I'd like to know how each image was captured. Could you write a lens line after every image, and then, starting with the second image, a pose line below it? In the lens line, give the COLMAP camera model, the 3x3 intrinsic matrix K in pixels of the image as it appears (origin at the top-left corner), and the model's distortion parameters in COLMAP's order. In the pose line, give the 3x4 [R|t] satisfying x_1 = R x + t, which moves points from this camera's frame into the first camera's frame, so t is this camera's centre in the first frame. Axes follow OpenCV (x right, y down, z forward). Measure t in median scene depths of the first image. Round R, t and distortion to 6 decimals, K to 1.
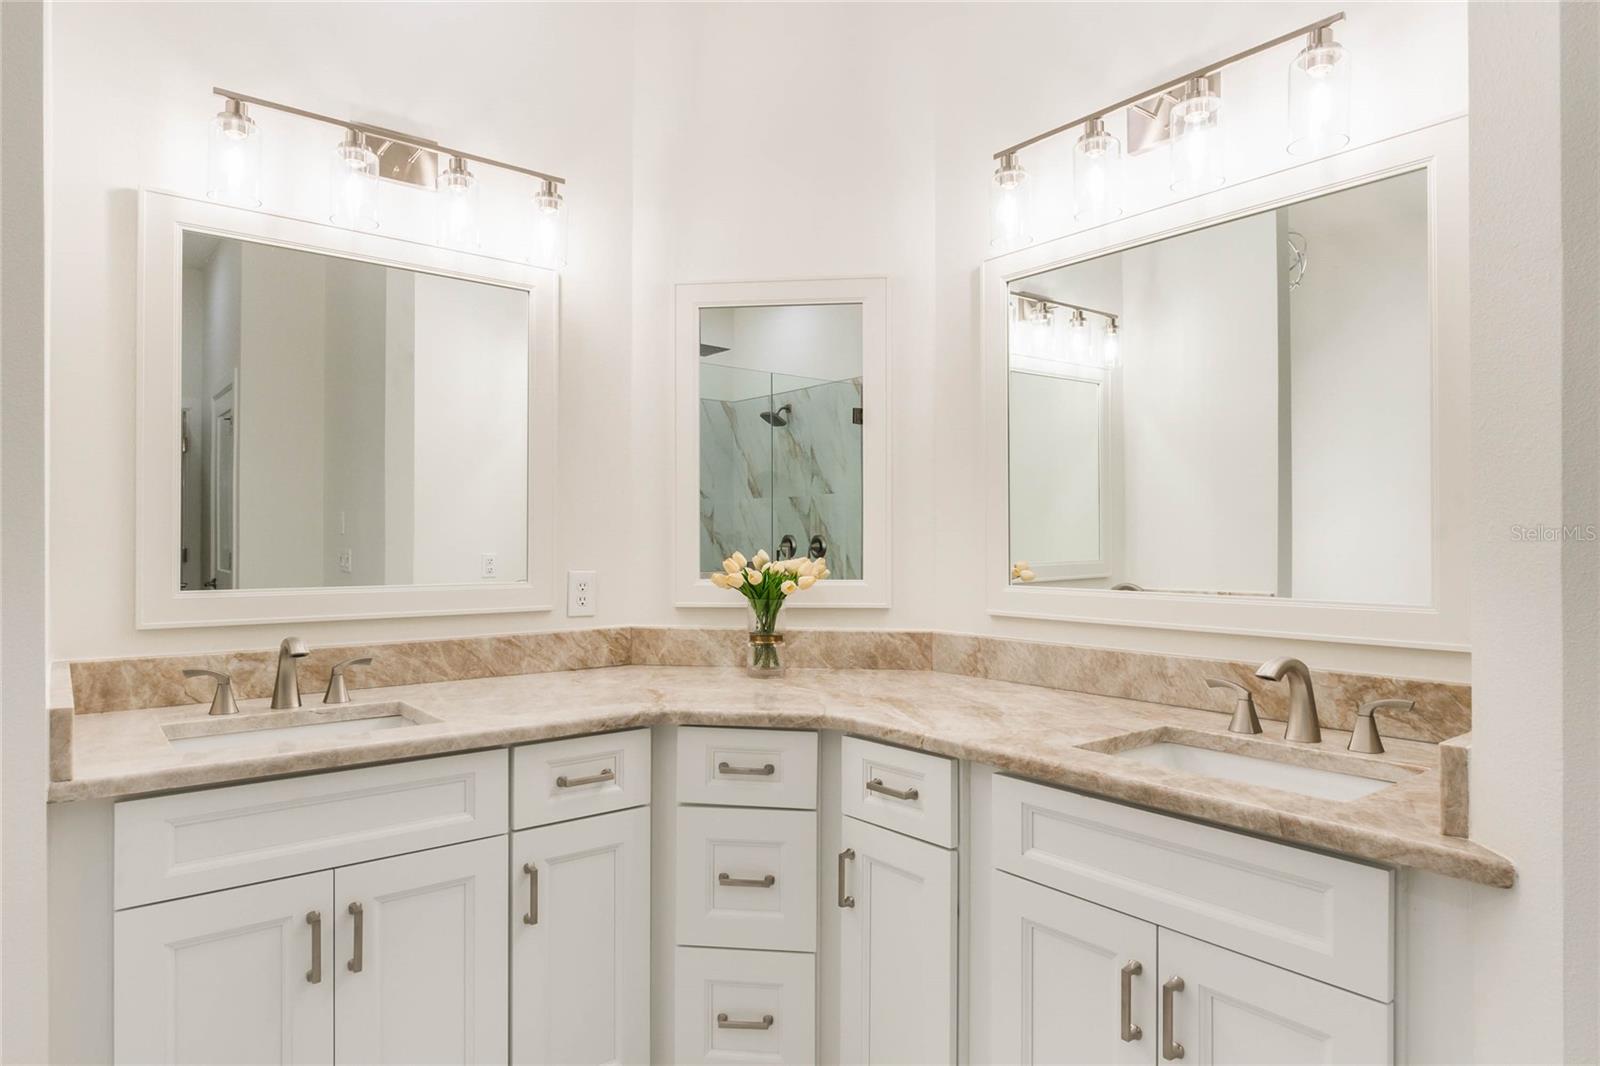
lens RADIAL K [[927.9, 0, 800.0], [0, 927.9, 533.0], [0, 0, 1]] dist [-0.004329, -0.001146]
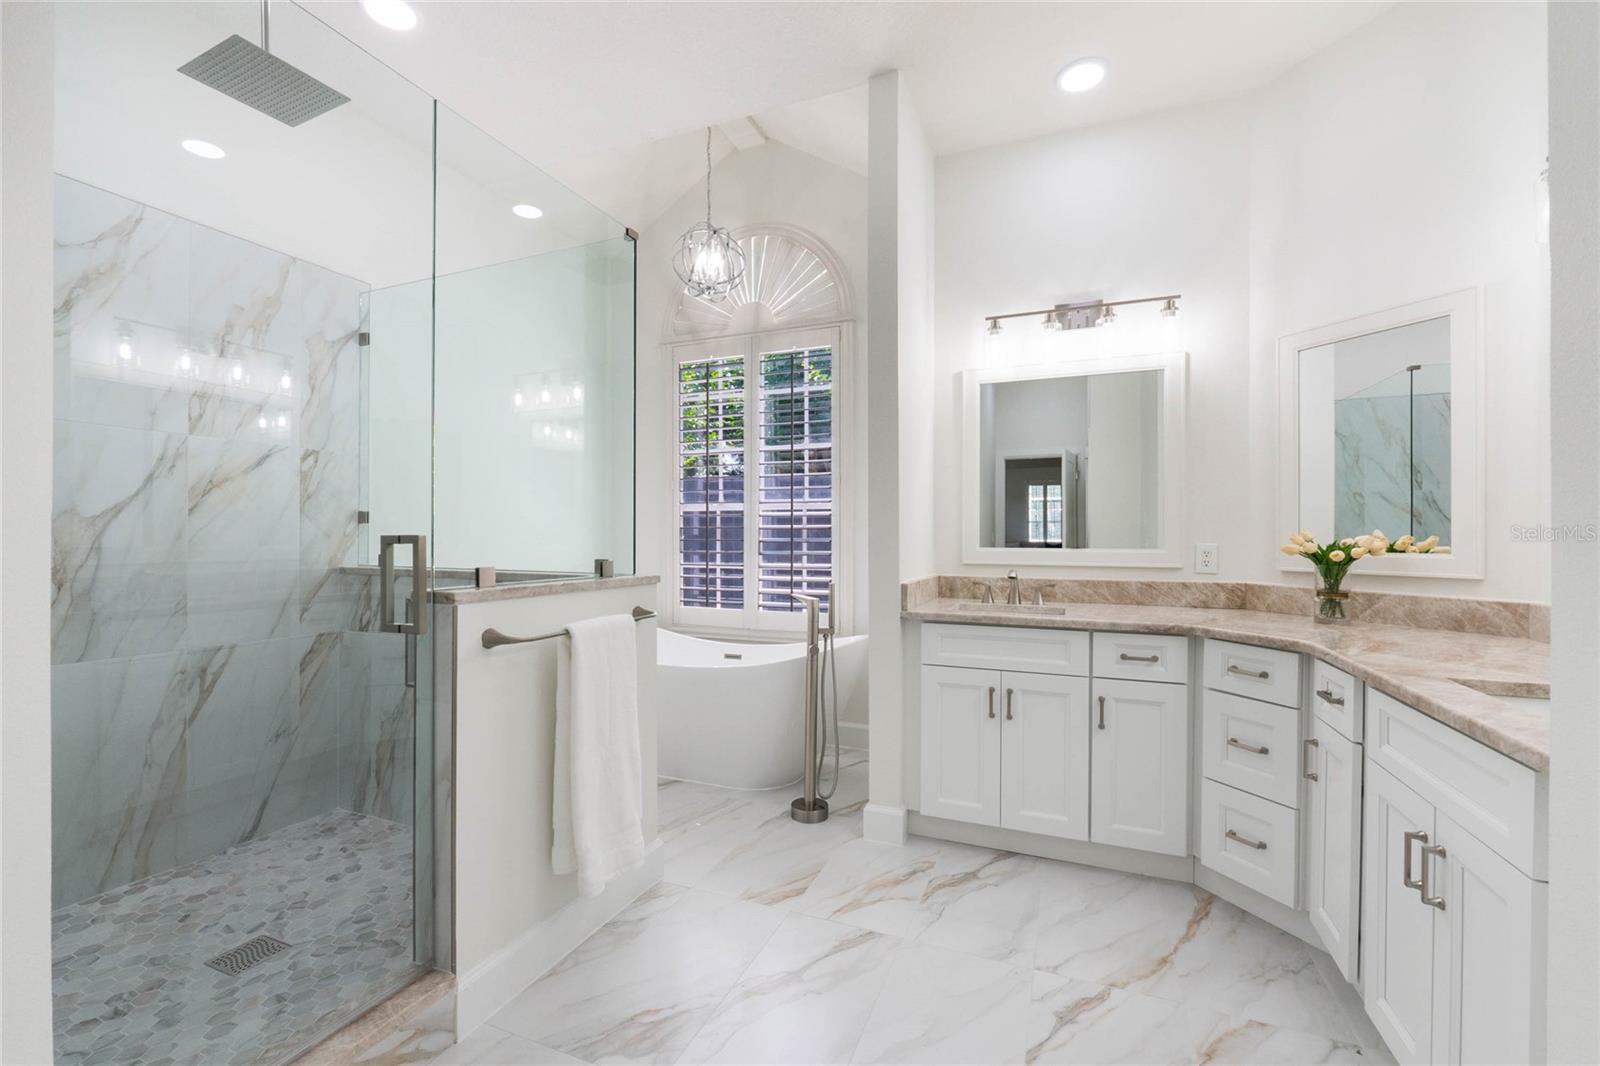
lens RADIAL K [[683.8, 0, 807.0], [0, 683.8, 539.1], [0, 0, 1]] dist [-0.007474, -0.000377]
pose [[0.483051, 0.002773, -0.875588, 0.551363], [0.004827, 0.999971, 0.005830, 0.030125], [0.875579, -0.007043, 0.483024, -0.148521]]
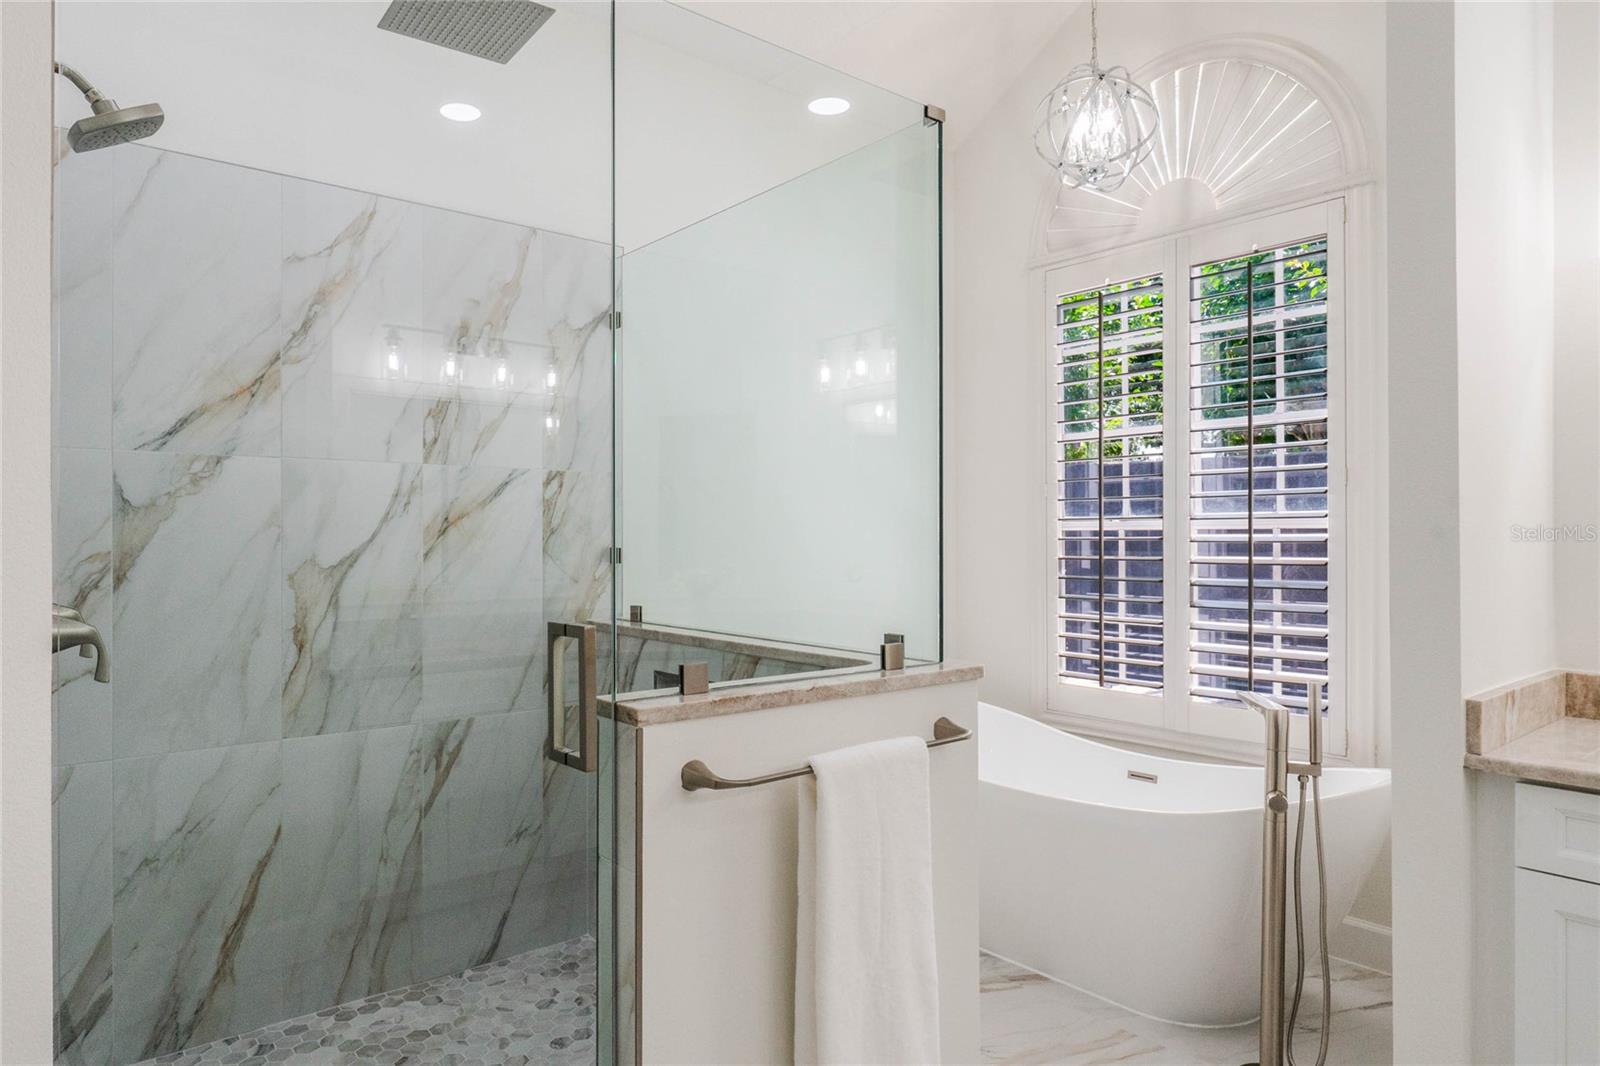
lens RADIAL K [[986.3, 0, 800.0], [0, 986.3, 533.0], [0, 0, 1]] dist [-0.001974, -0.001338]
pose [[0.012040, 0.000260, -0.999927, 0.426351], [0.007311, 0.999973, 0.000348, -0.042864], [0.999901, -0.007315, 0.012038, -0.003367]]
